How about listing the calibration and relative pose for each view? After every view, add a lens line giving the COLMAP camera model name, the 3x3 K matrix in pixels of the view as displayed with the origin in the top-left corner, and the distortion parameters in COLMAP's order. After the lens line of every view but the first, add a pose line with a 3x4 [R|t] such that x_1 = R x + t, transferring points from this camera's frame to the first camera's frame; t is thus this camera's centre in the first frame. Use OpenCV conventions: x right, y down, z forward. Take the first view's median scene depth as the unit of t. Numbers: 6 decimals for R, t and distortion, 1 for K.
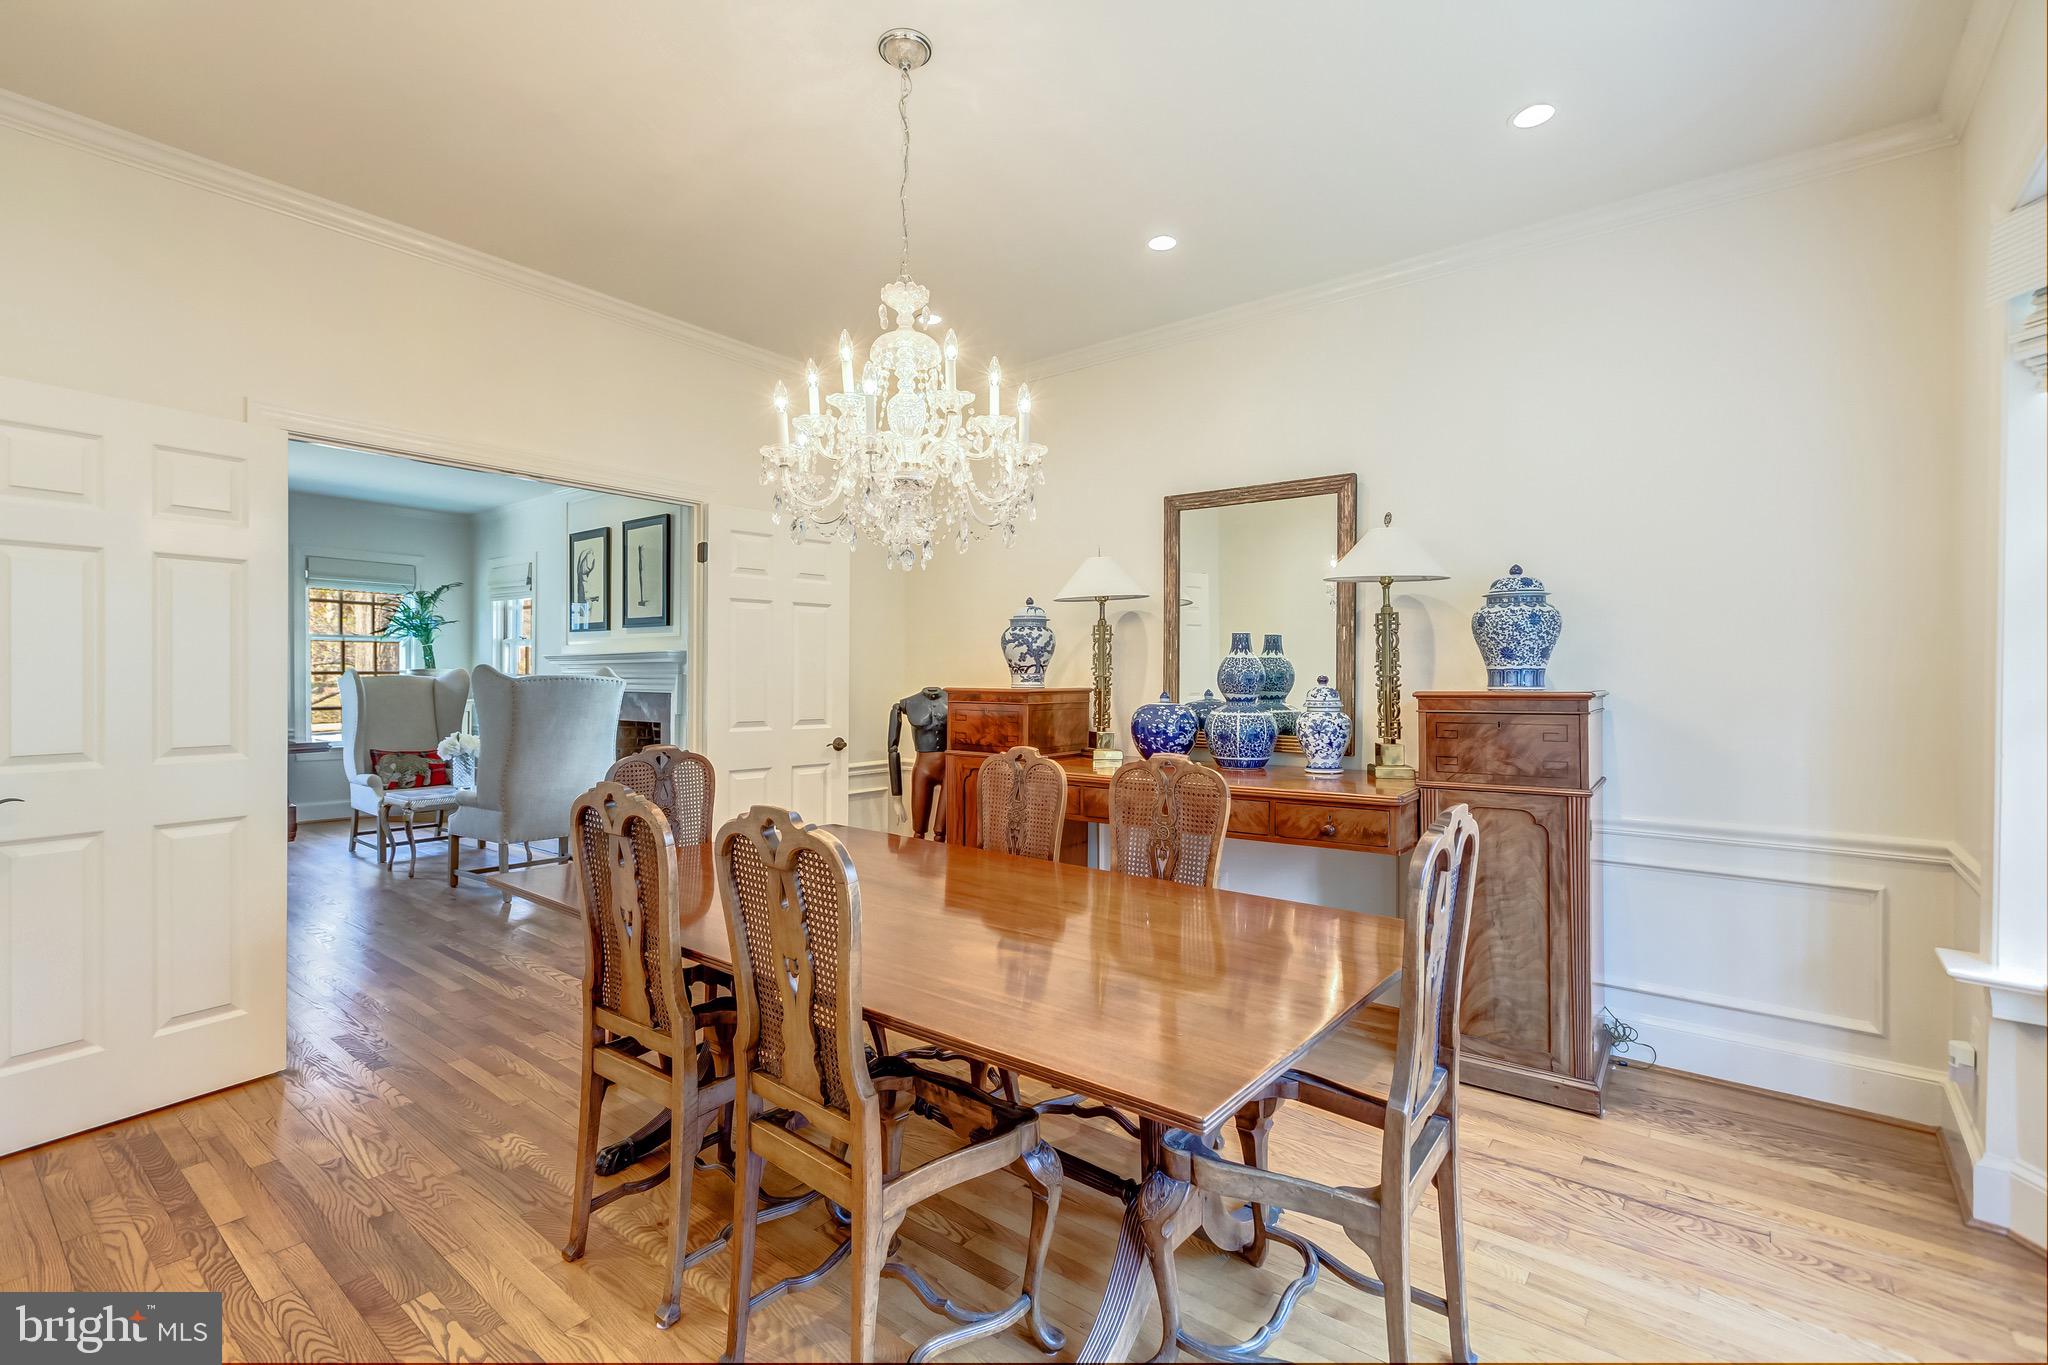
lens RADIAL K [[906.8, 0, 1006.4], [0, 906.8, 677.7], [0, 0, 1]] dist [0.002369, 0.000844]
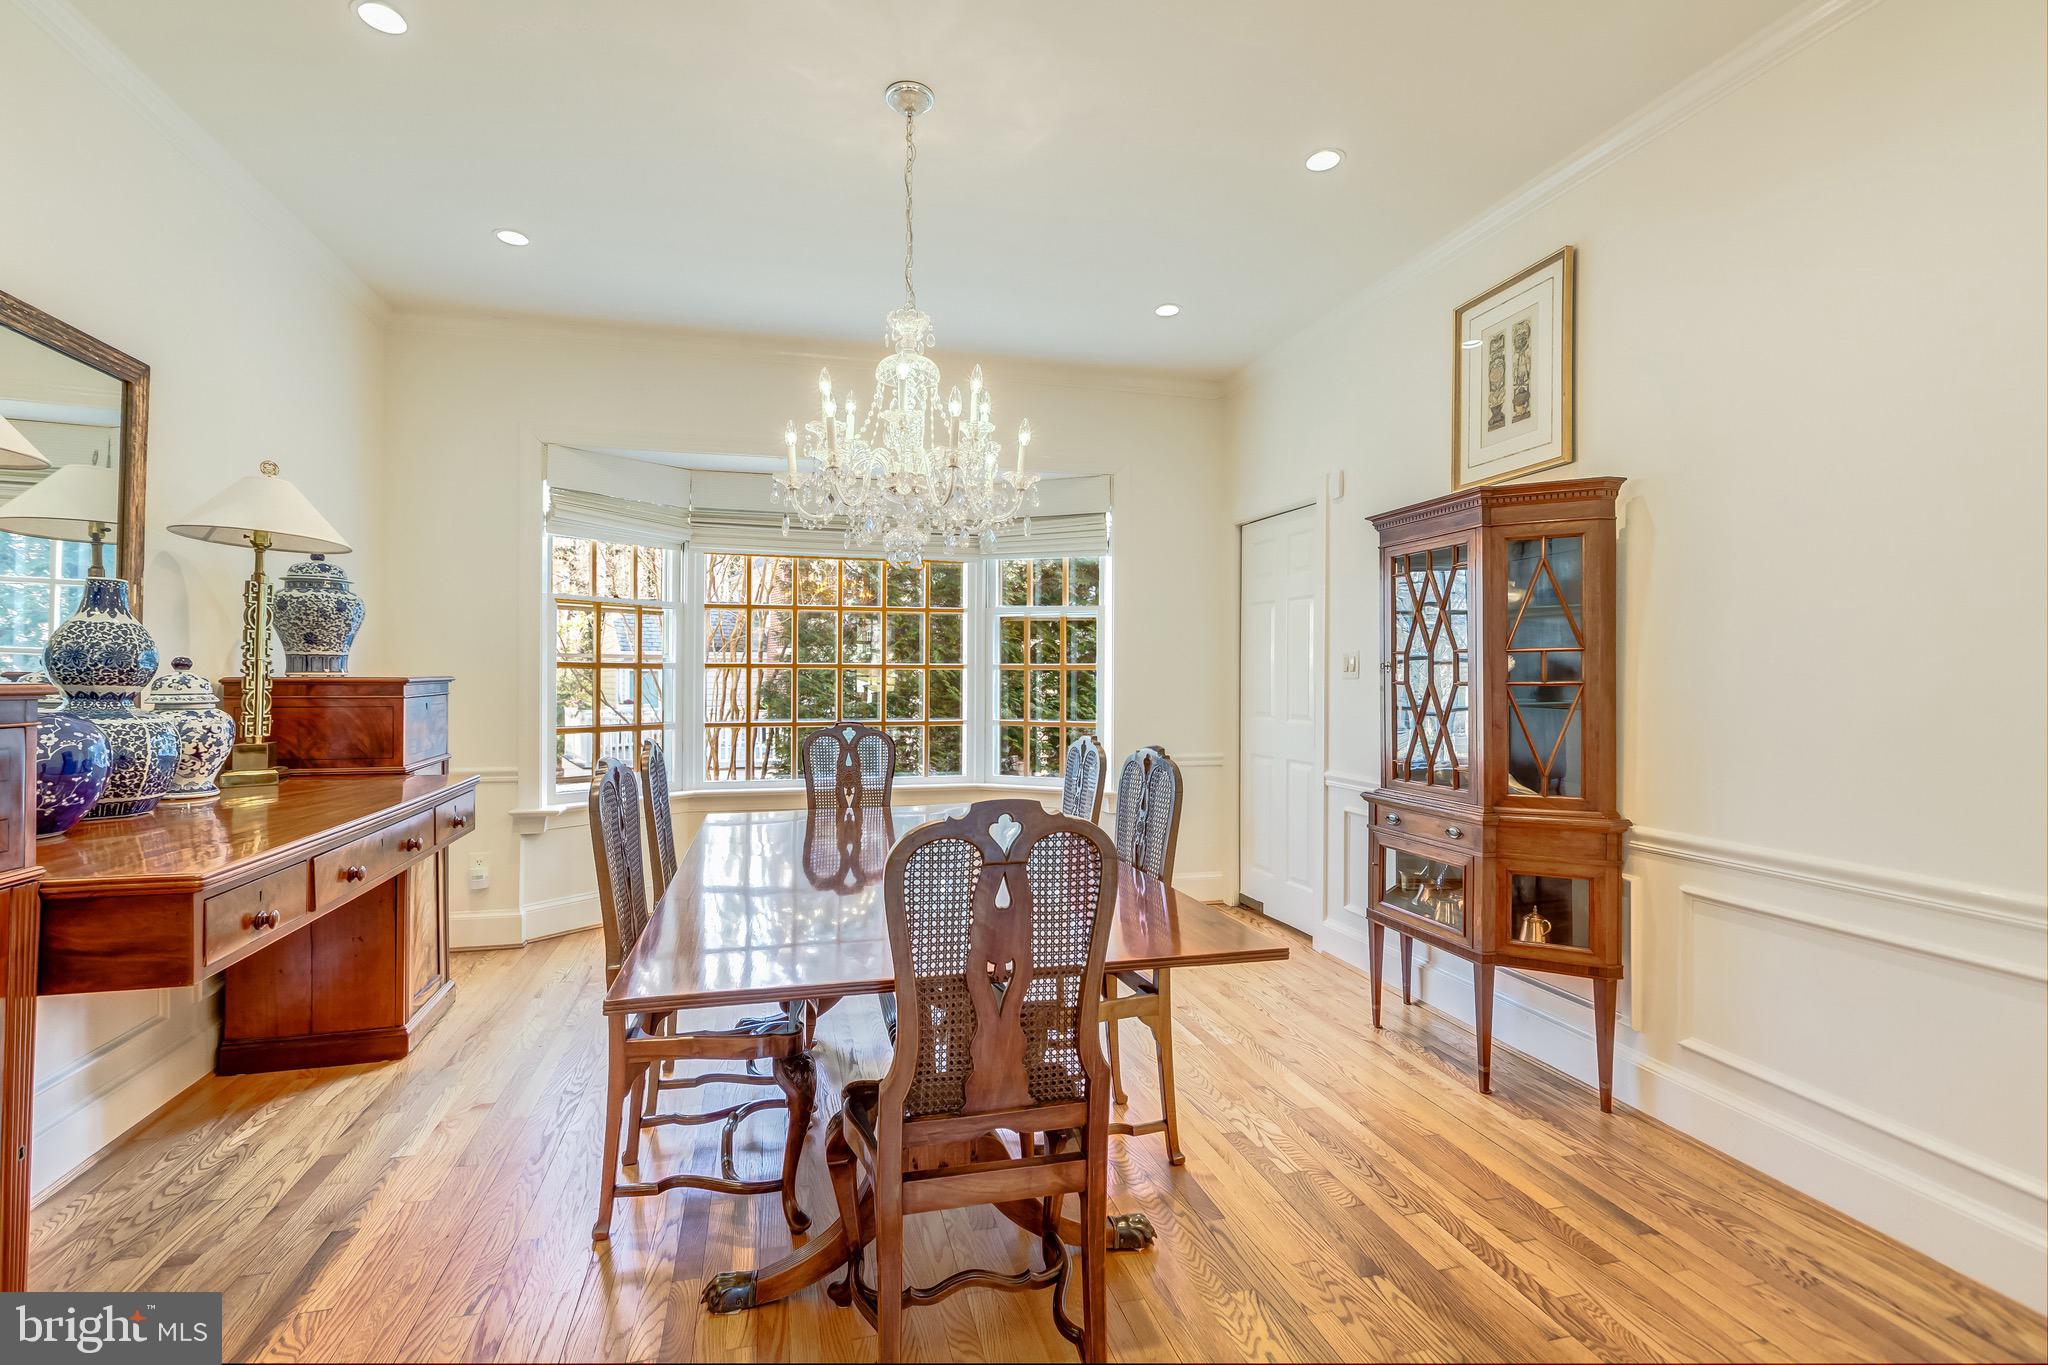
lens RADIAL K [[927.1, 0, 1013.1], [0, 927.1, 678.9], [0, 0, 1]] dist [0.000858, 0.000138]
pose [[-0.796236, -0.008934, 0.604920, -0.573786], [-0.004653, 0.999952, 0.008643, 0.003948], [-0.604968, 0.004067, -0.796239, 1.165909]]
